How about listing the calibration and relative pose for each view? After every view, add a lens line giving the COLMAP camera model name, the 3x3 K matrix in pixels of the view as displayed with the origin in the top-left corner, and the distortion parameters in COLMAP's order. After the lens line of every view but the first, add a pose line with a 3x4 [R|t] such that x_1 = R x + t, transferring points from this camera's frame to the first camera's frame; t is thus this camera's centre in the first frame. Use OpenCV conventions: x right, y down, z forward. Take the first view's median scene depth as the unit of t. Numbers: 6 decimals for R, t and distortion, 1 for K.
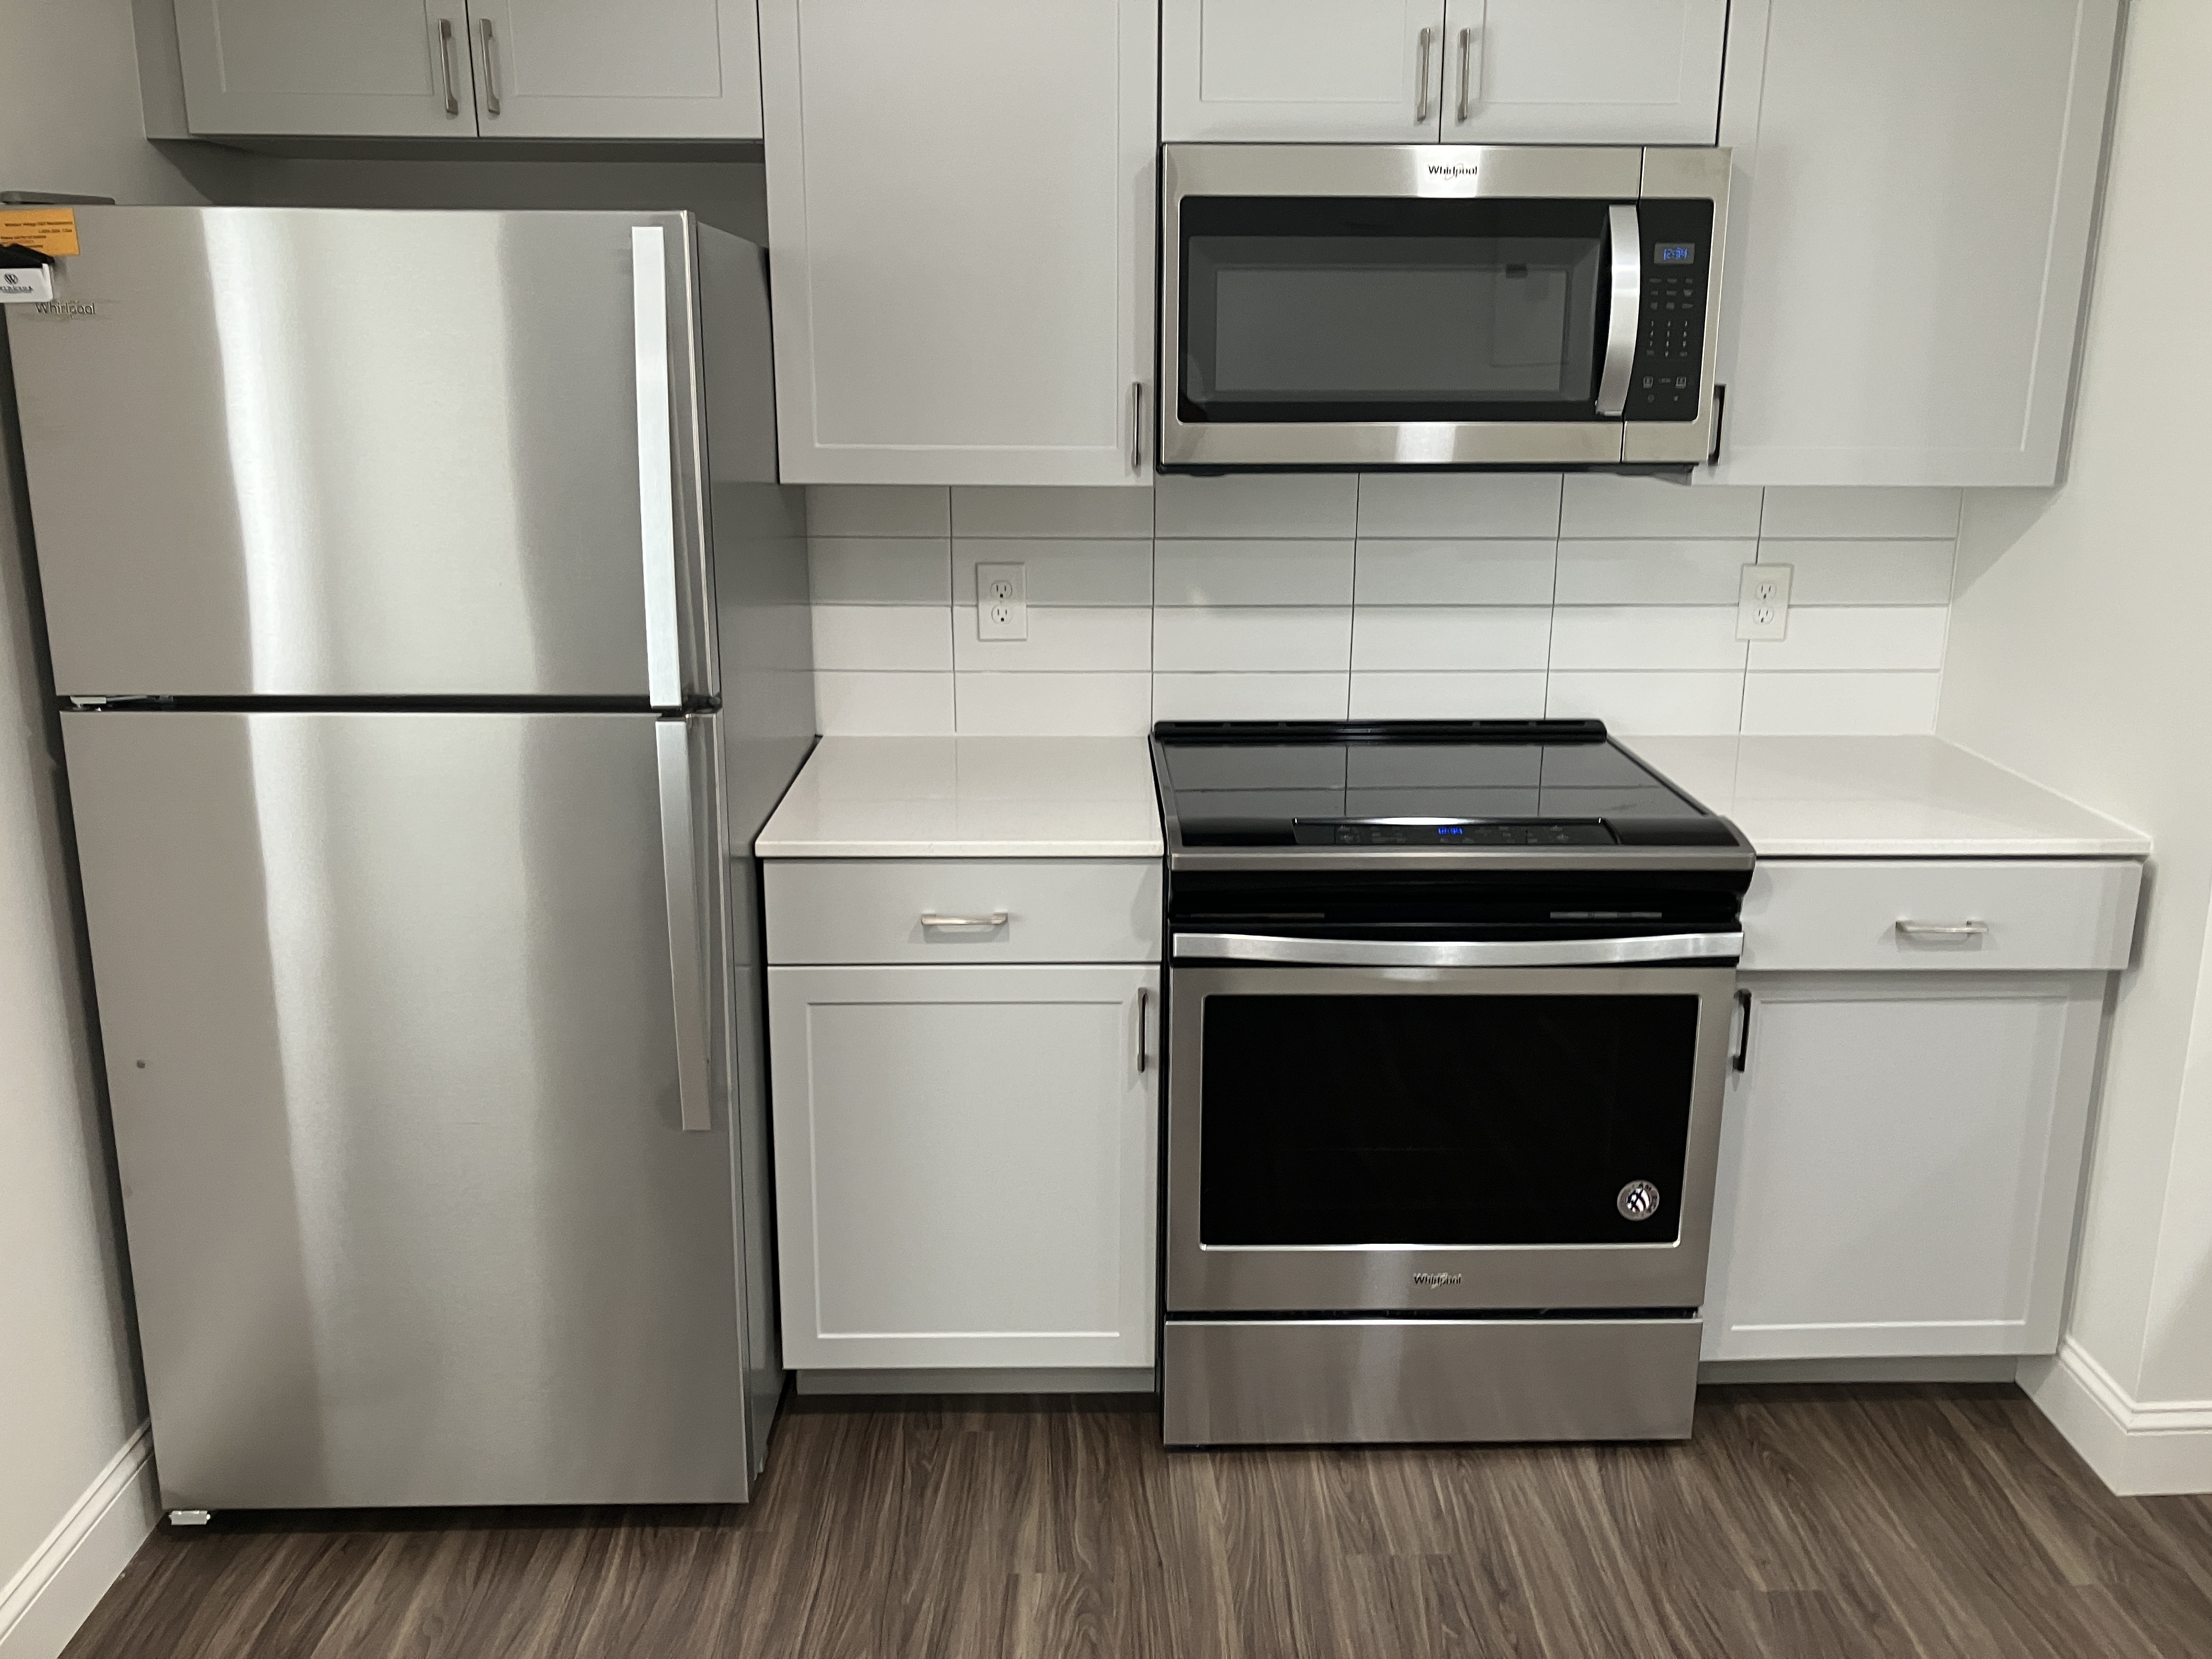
lens RADIAL K [[1838.2, 0, 1120.3], [0, 1838.2, 815.7], [0, 0, 1]] dist [0.029749, -0.027593]
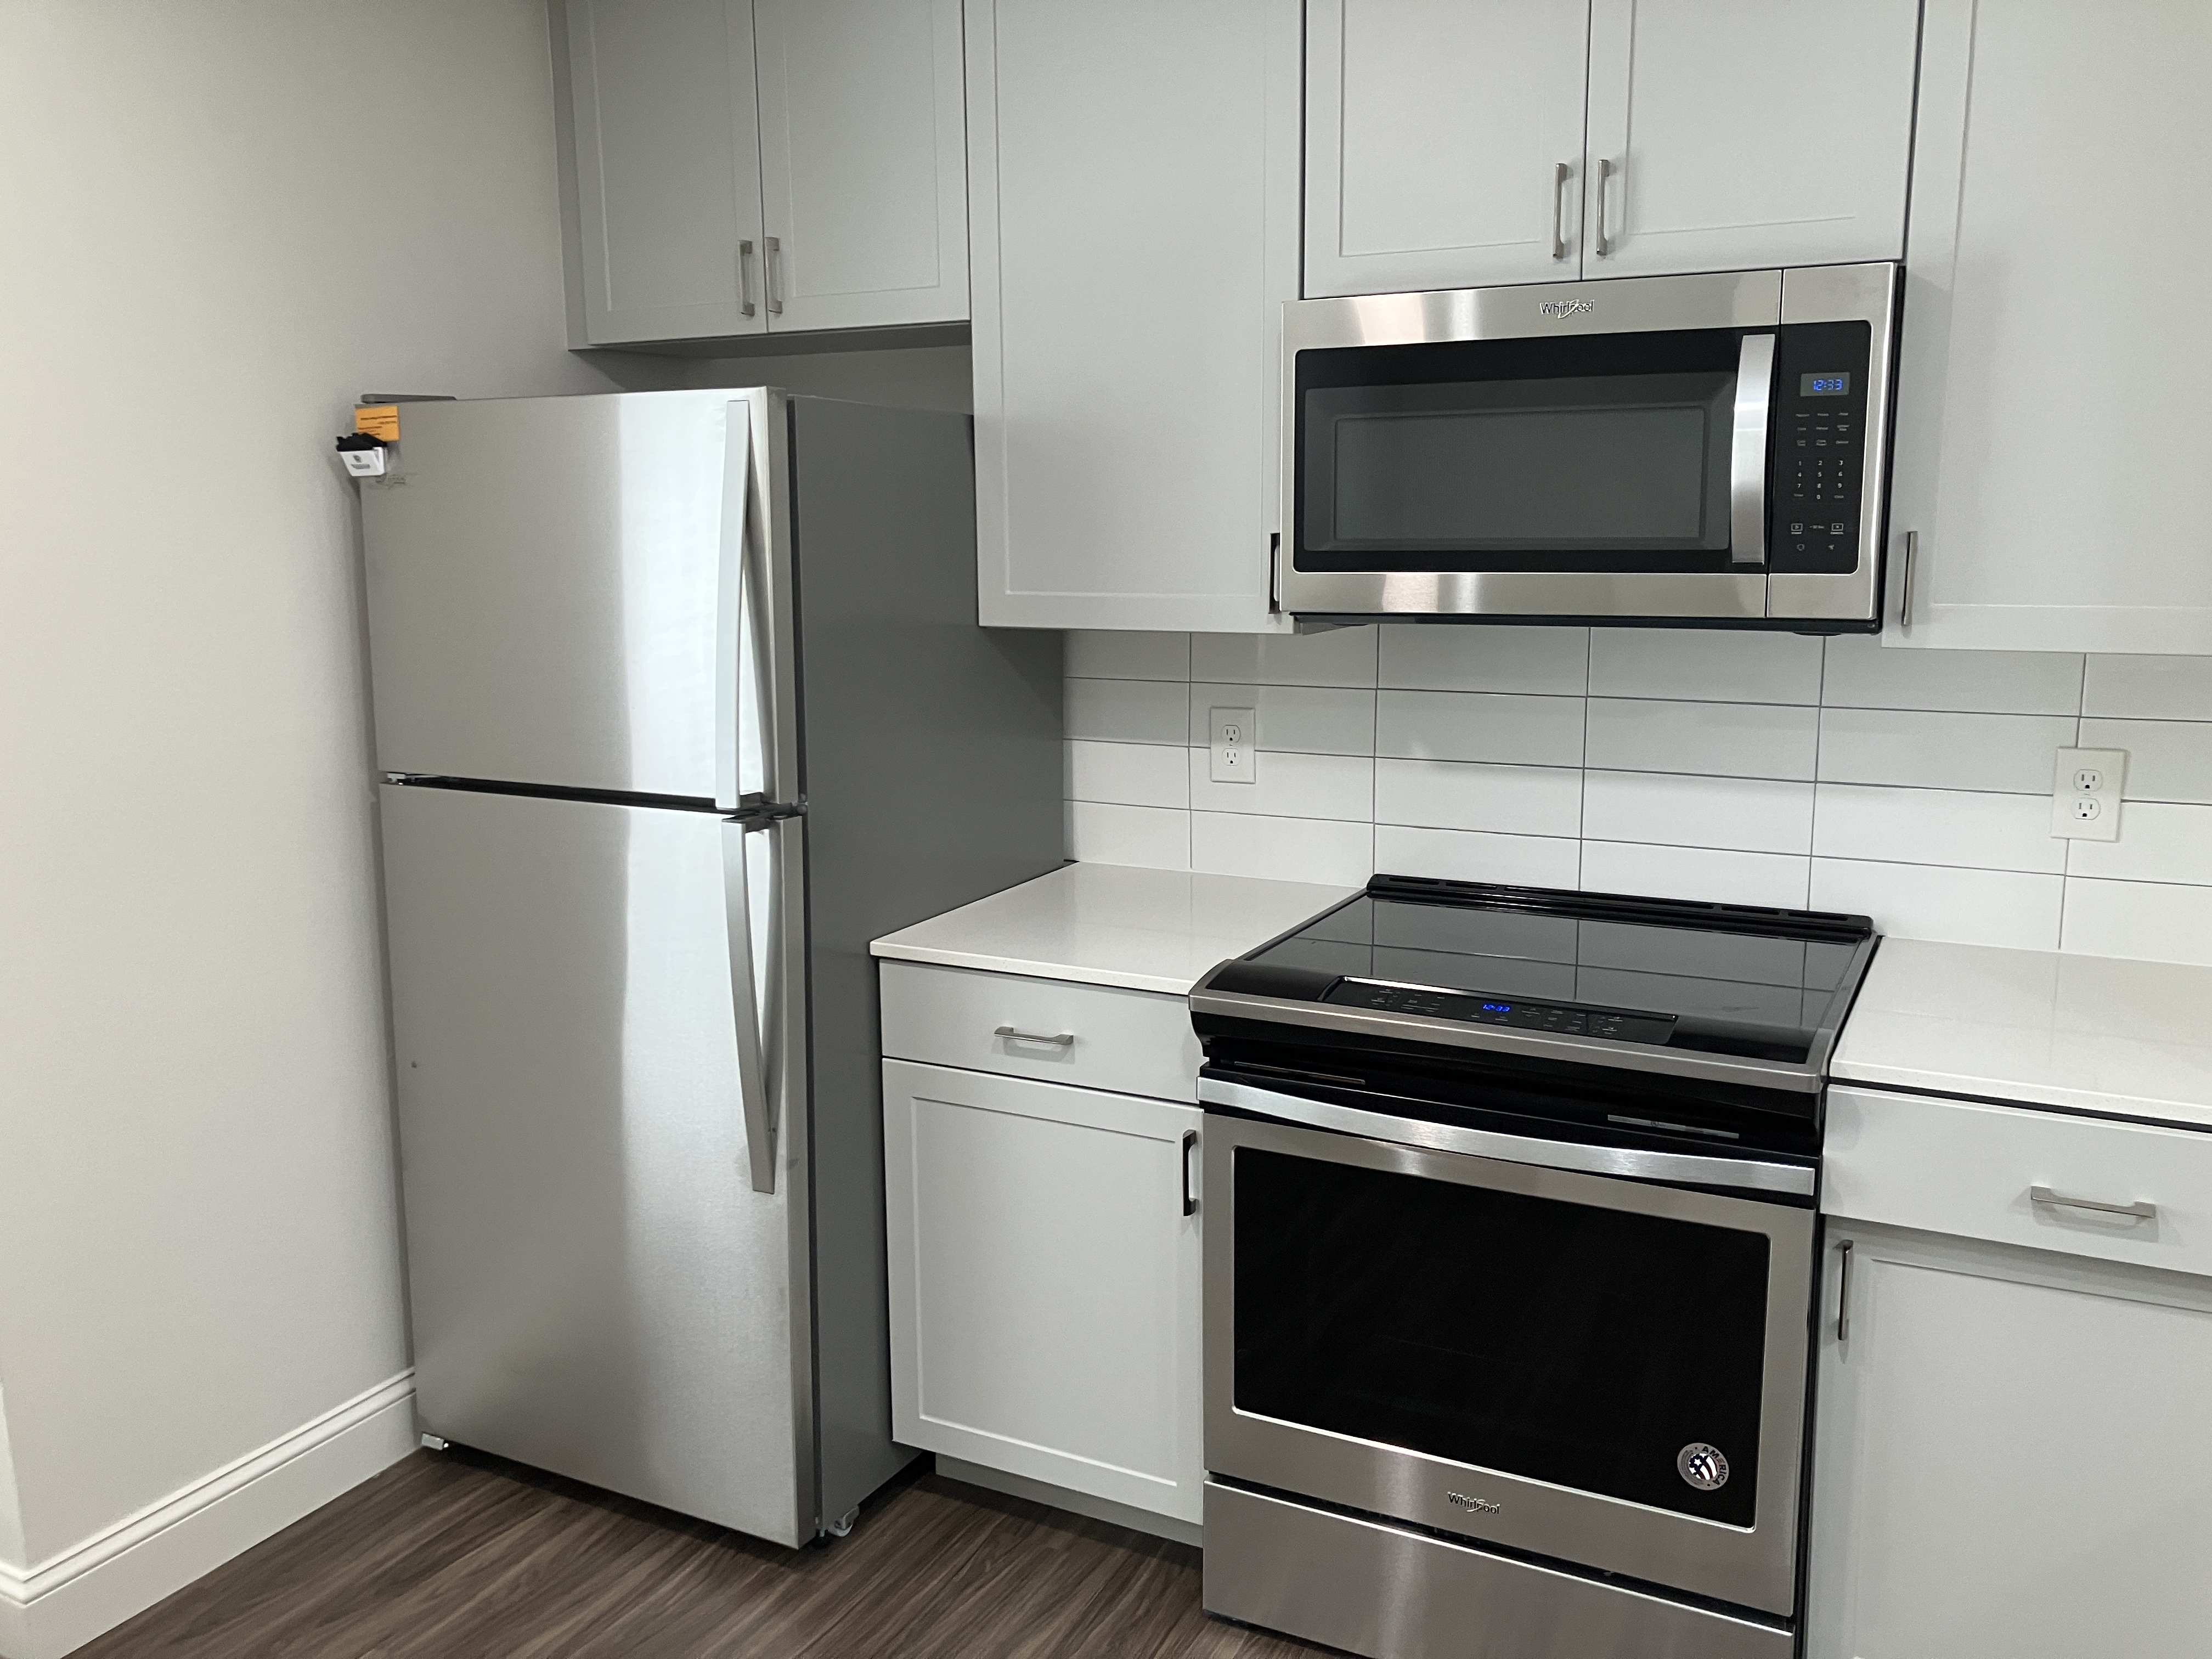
lens RADIAL K [[1838.2, 0, 1101.8], [0, 1838.2, 828.2], [0, 0, 1]] dist [0.029749, -0.027593]
pose [[0.876294, 0.071547, -0.476434, 0.430076], [-0.109245, 0.992661, -0.051862, -0.011325], [0.469227, 0.097495, 0.877679, 0.086715]]
